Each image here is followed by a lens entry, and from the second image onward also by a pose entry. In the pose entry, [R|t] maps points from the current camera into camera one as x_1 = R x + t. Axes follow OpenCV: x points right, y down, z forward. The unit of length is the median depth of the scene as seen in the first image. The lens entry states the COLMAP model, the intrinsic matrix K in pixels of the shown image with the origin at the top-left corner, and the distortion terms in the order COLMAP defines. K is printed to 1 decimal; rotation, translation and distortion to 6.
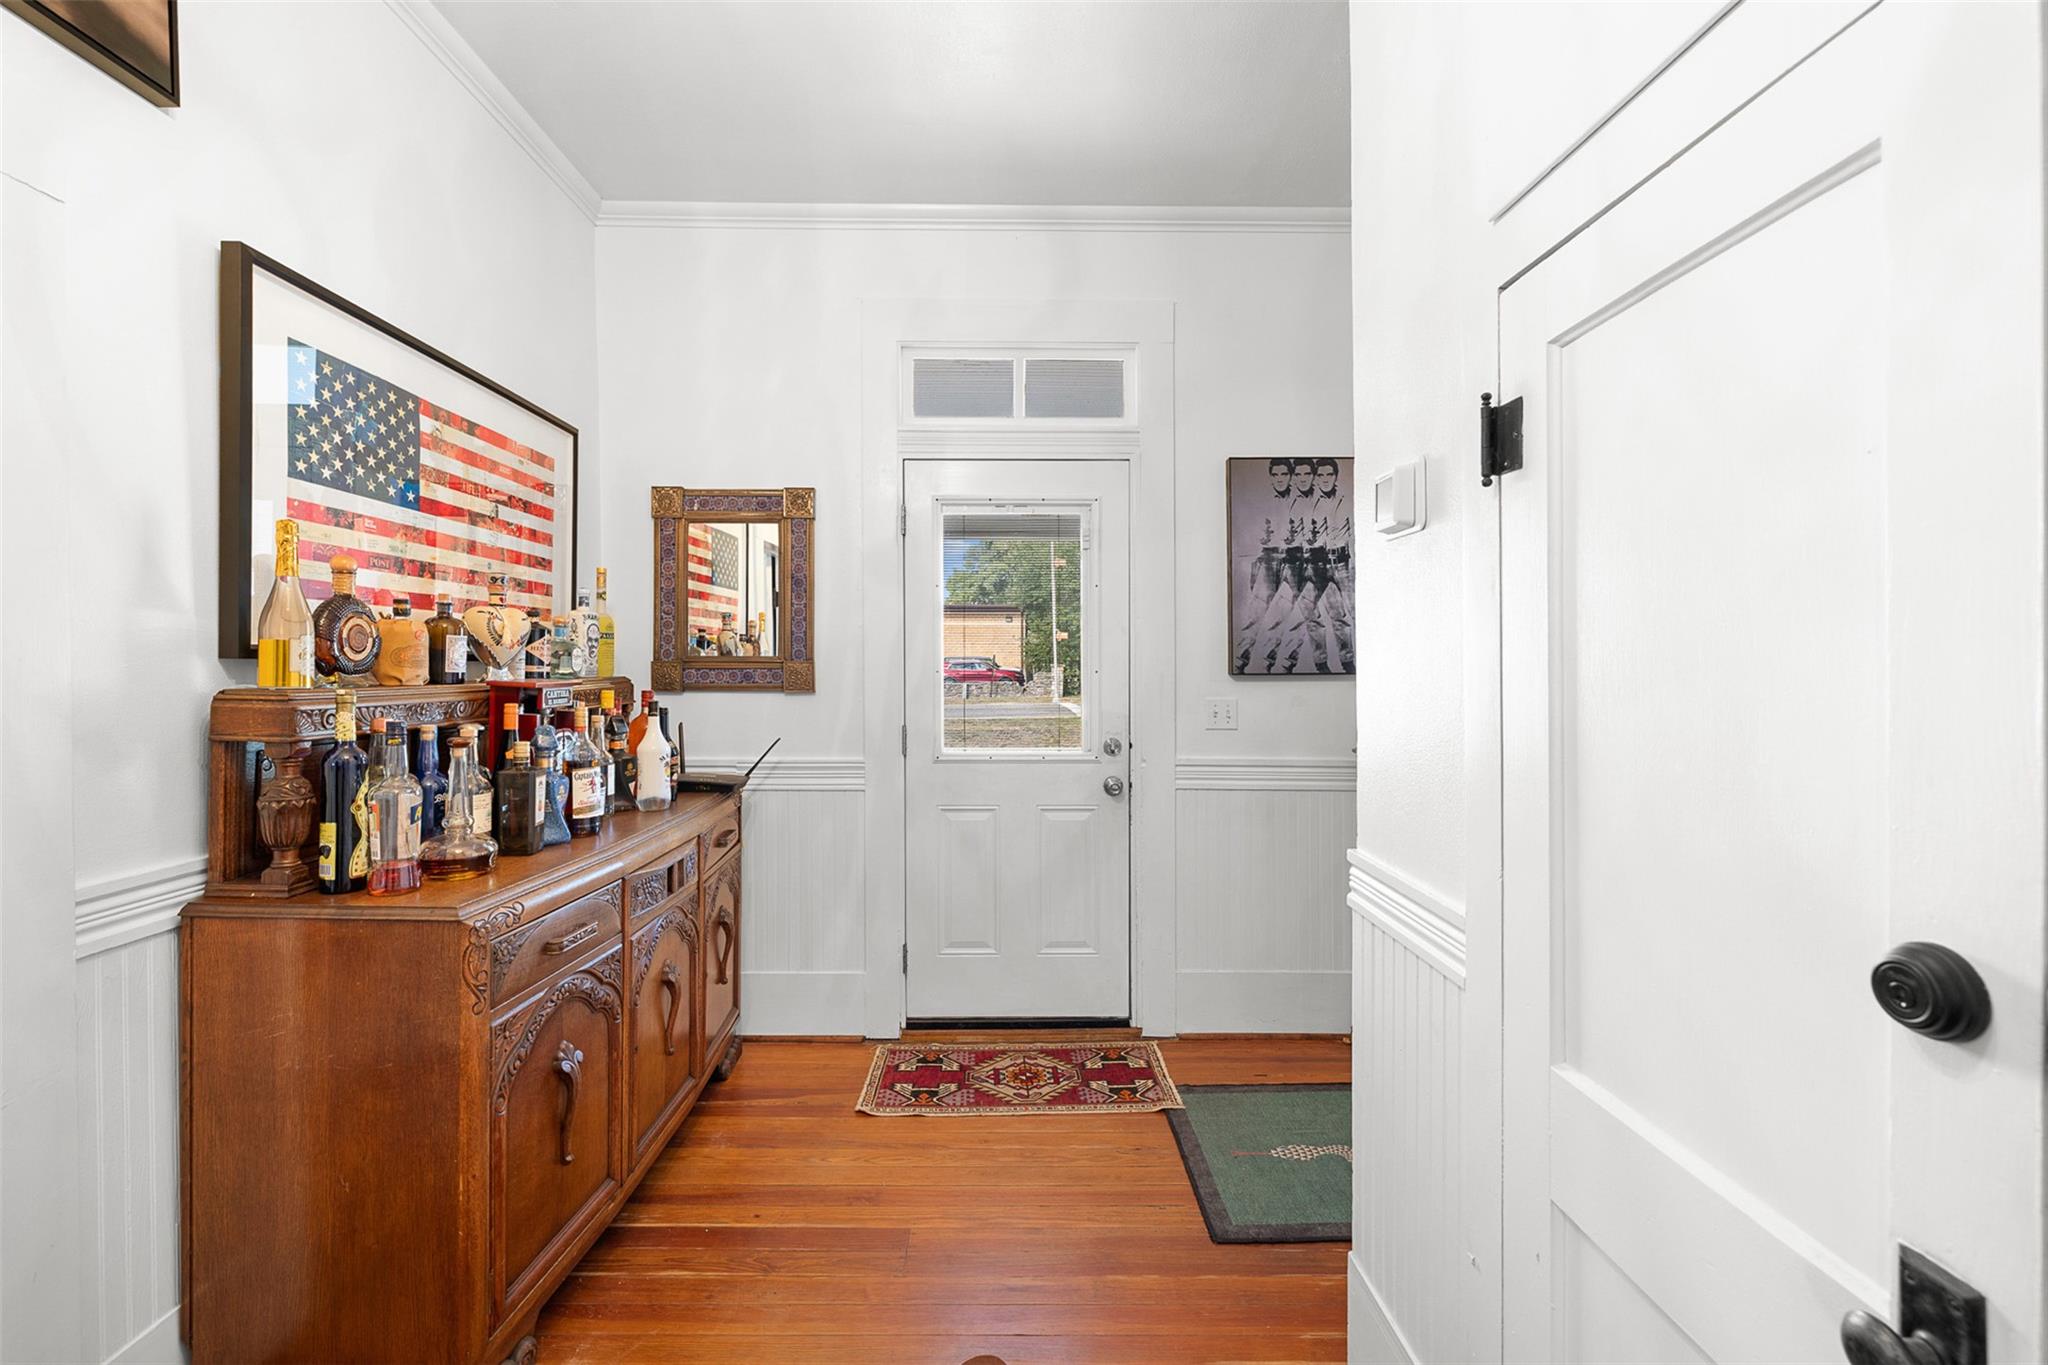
lens RADIAL K [[864.9, 0, 1021.9], [0, 864.9, 667.1], [0, 0, 1]] dist [0.001403, 0.000063]
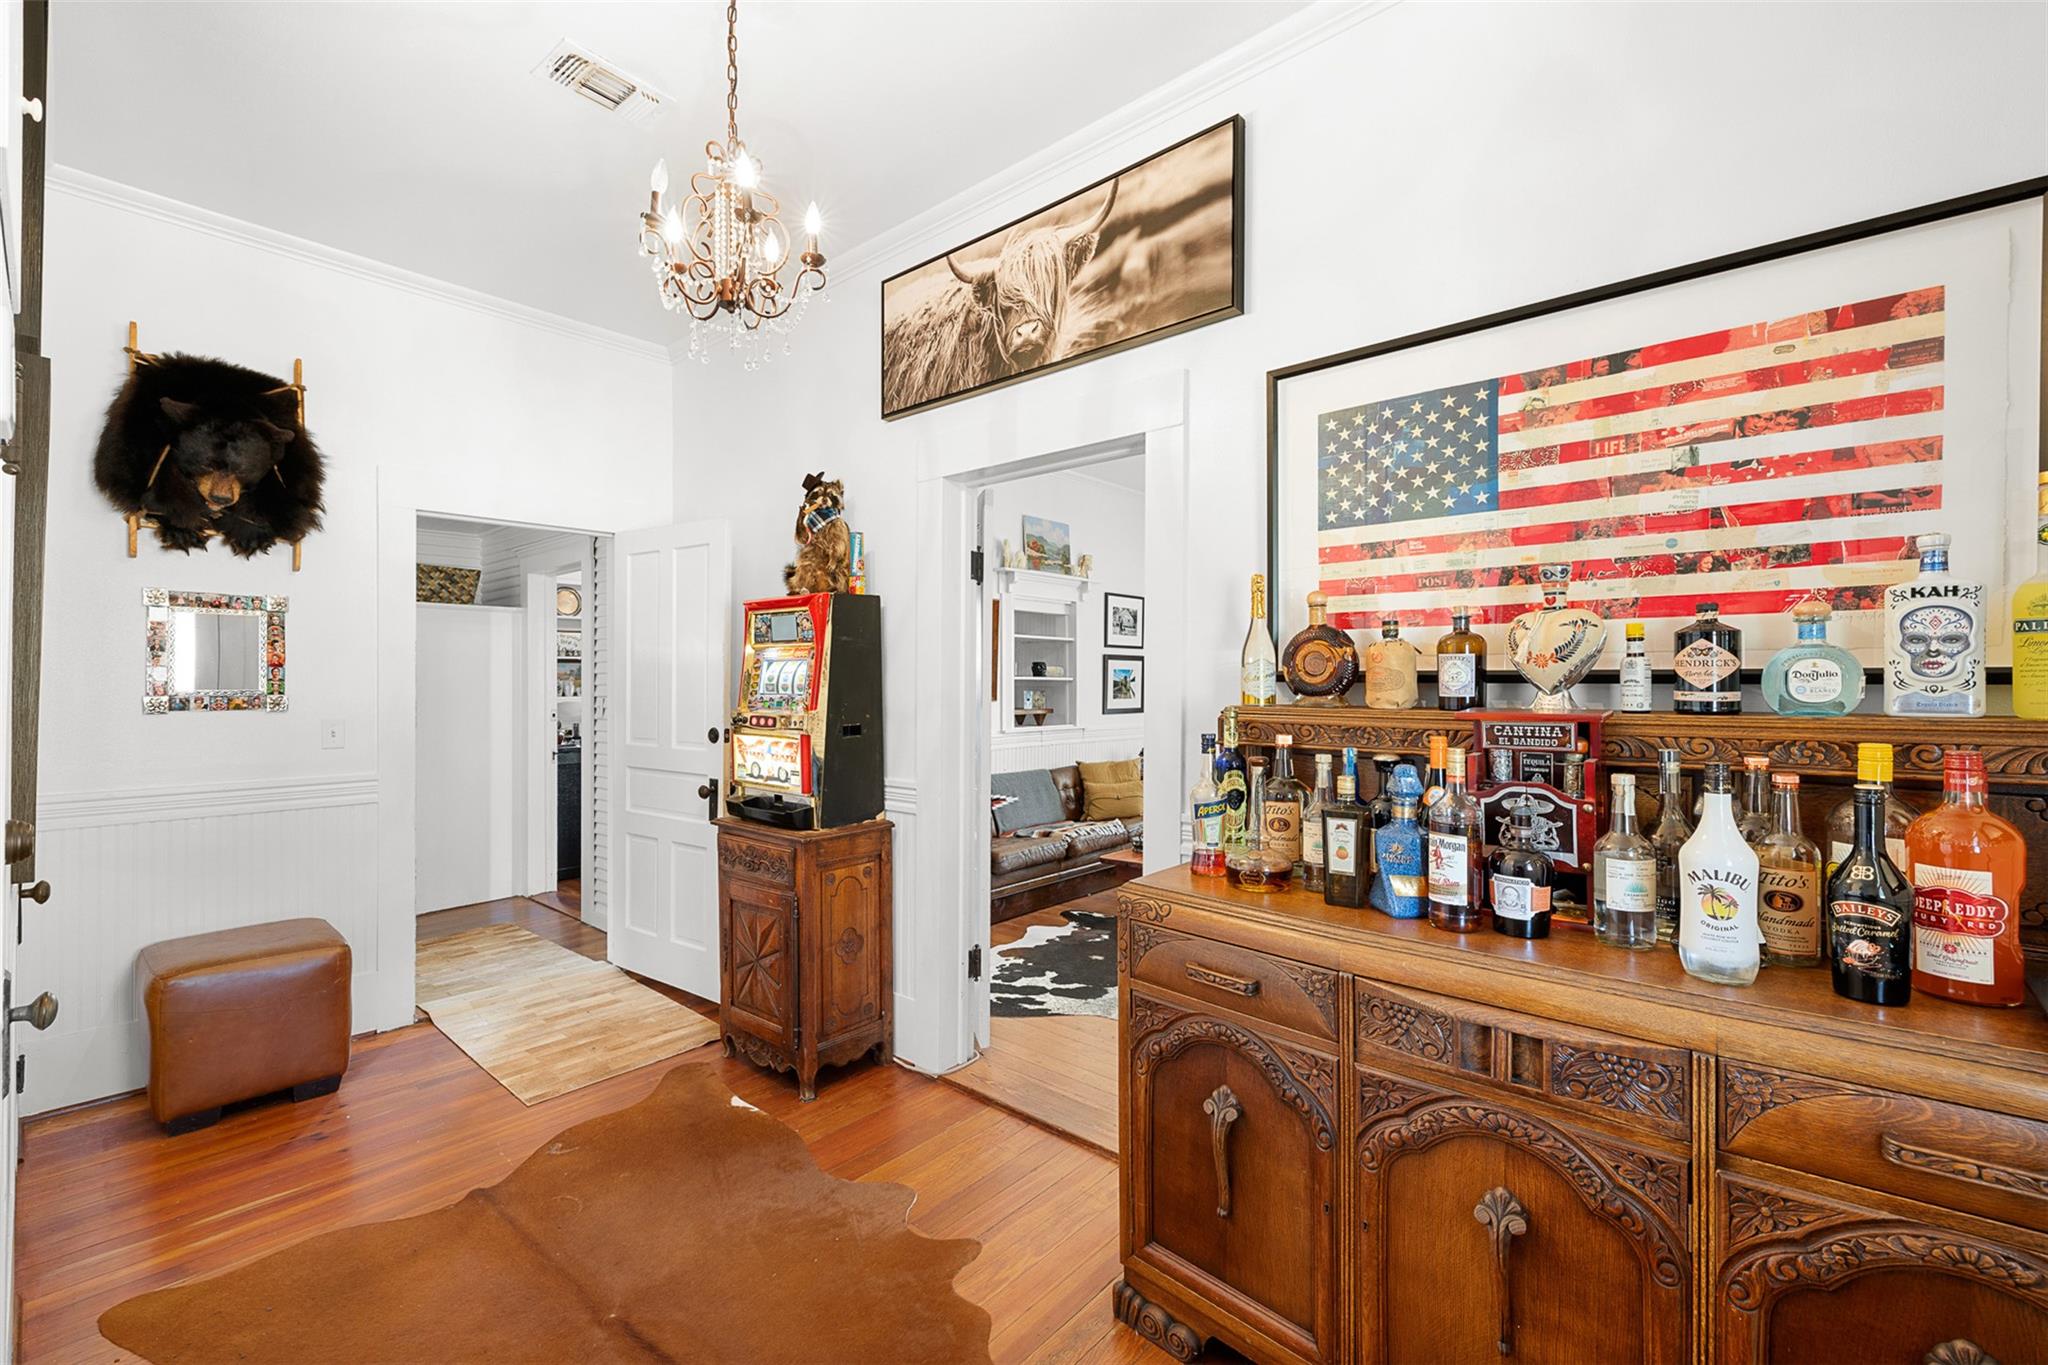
lens RADIAL K [[864.9, 0, 1025.2], [0, 864.9, 683.9], [0, 0, 1]] dist [0.001403, 0.000063]
pose [[-0.672426, -0.002217, -0.740161, 0.269067], [-0.004832, 0.999987, 0.001395, -0.005692], [0.740149, 0.004515, -0.672428, 1.276504]]
